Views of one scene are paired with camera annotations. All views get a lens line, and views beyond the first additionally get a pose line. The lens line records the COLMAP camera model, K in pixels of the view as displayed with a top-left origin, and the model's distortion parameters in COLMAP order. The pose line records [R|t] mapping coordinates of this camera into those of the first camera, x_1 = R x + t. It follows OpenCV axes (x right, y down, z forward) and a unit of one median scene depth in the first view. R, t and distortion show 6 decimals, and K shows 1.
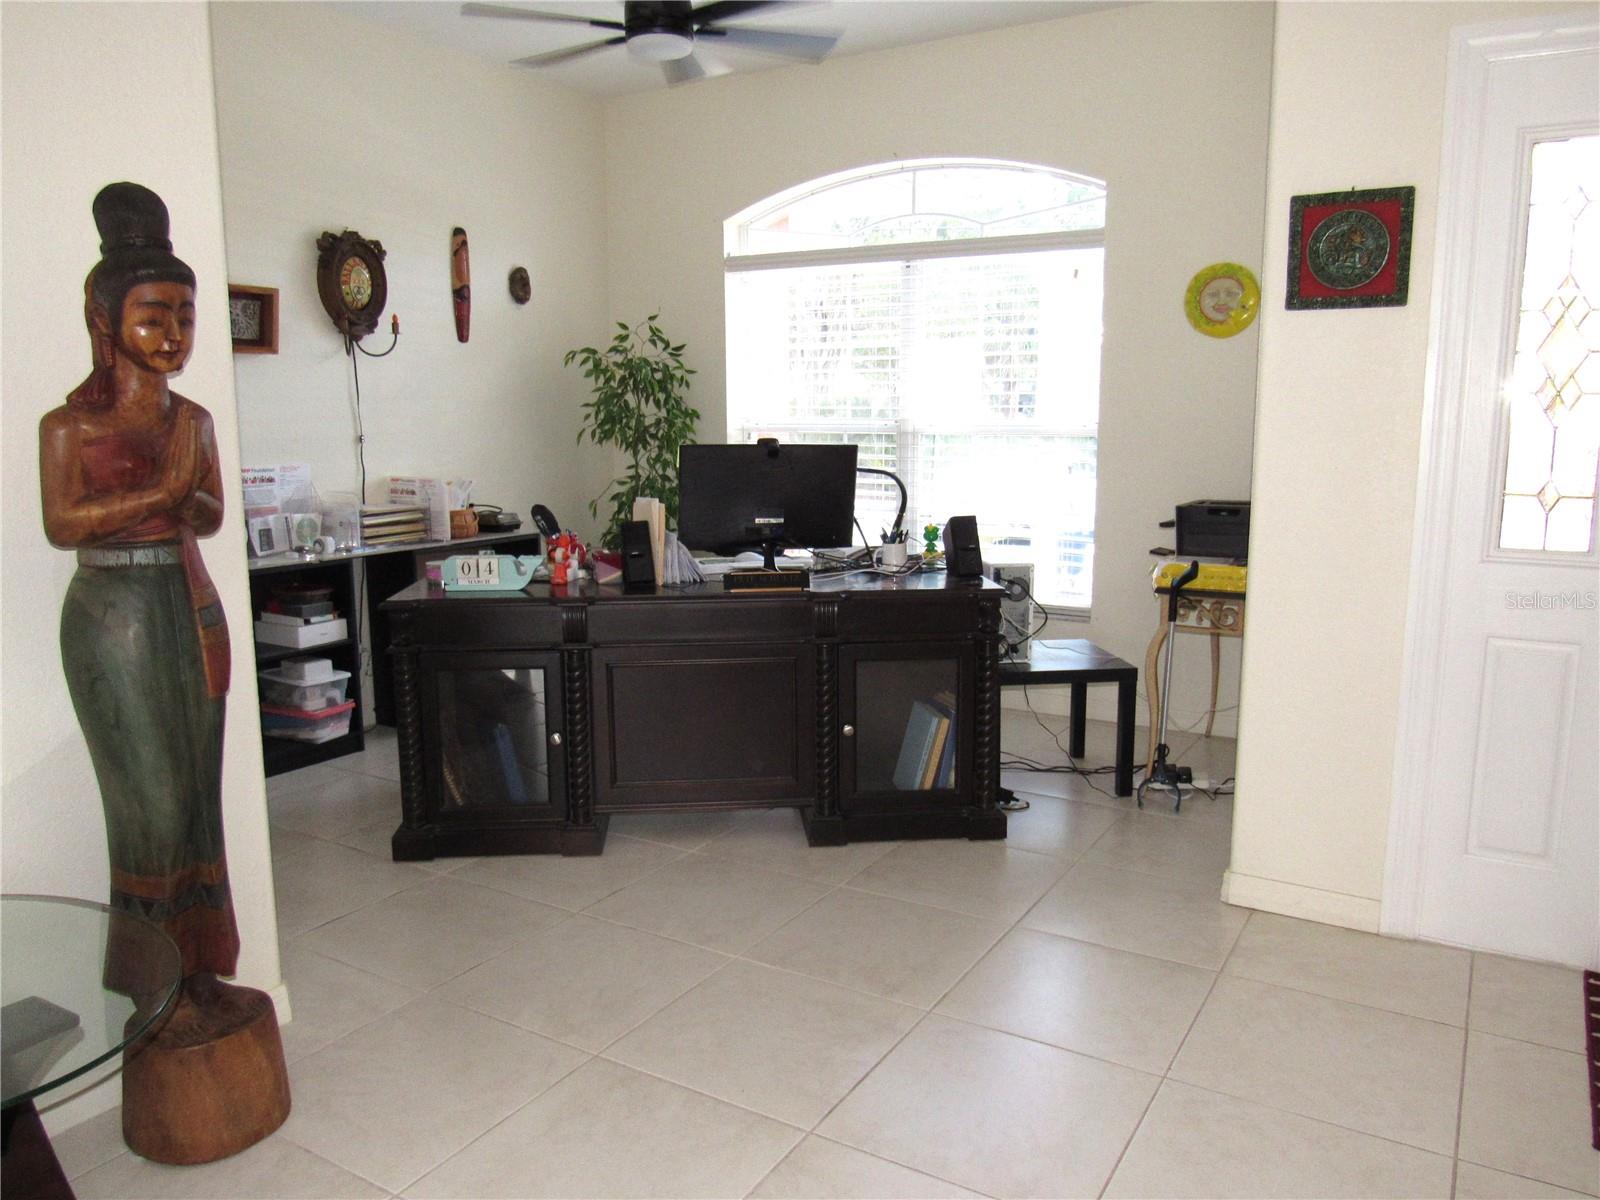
lens RADIAL K [[1183.3, 0, 791.6], [0, 1183.3, 594.8], [0, 0, 1]] dist [-0.032196, 0.003176]
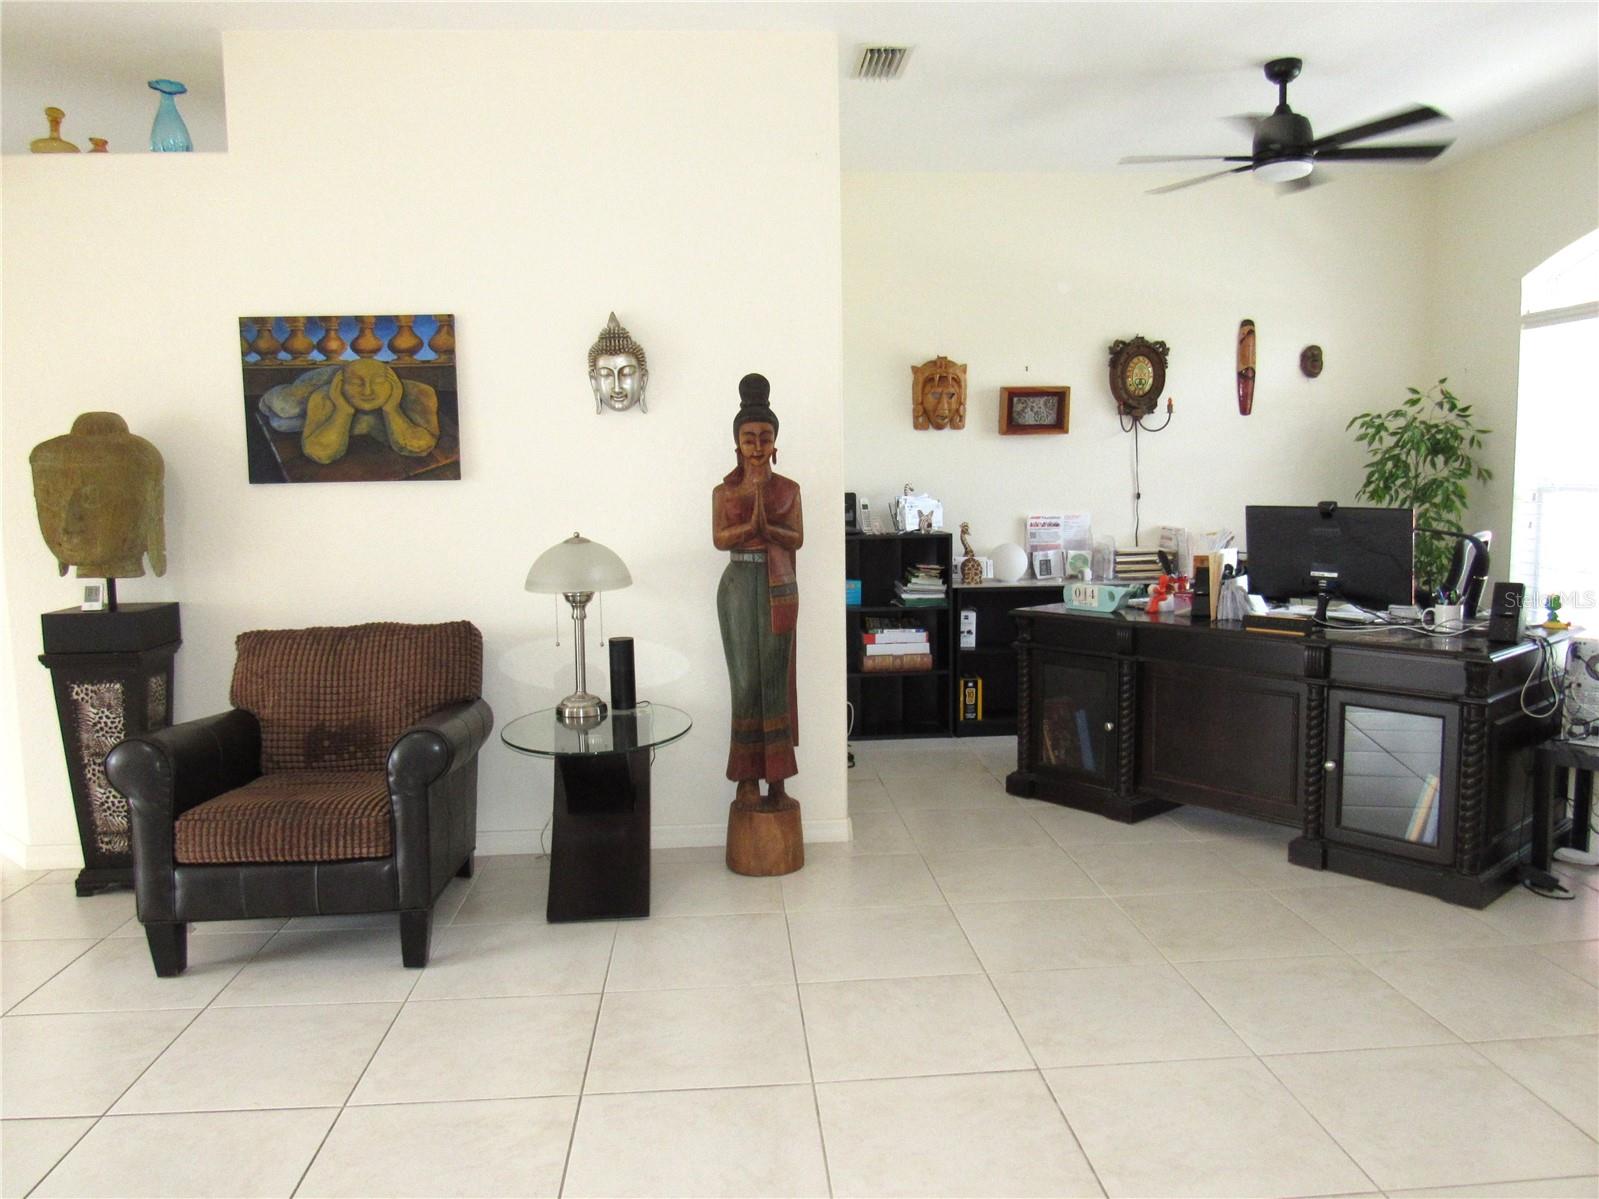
lens RADIAL K [[1170.4, 0, 798.4], [0, 1170.4, 601.9], [0, 0, 1]] dist [-0.017988, 0.000552]
pose [[0.574746, 0.082932, -0.814119, 0.493327], [-0.110712, 0.993585, 0.023055, -0.005707], [0.810808, 0.076882, 0.580241, -0.033970]]
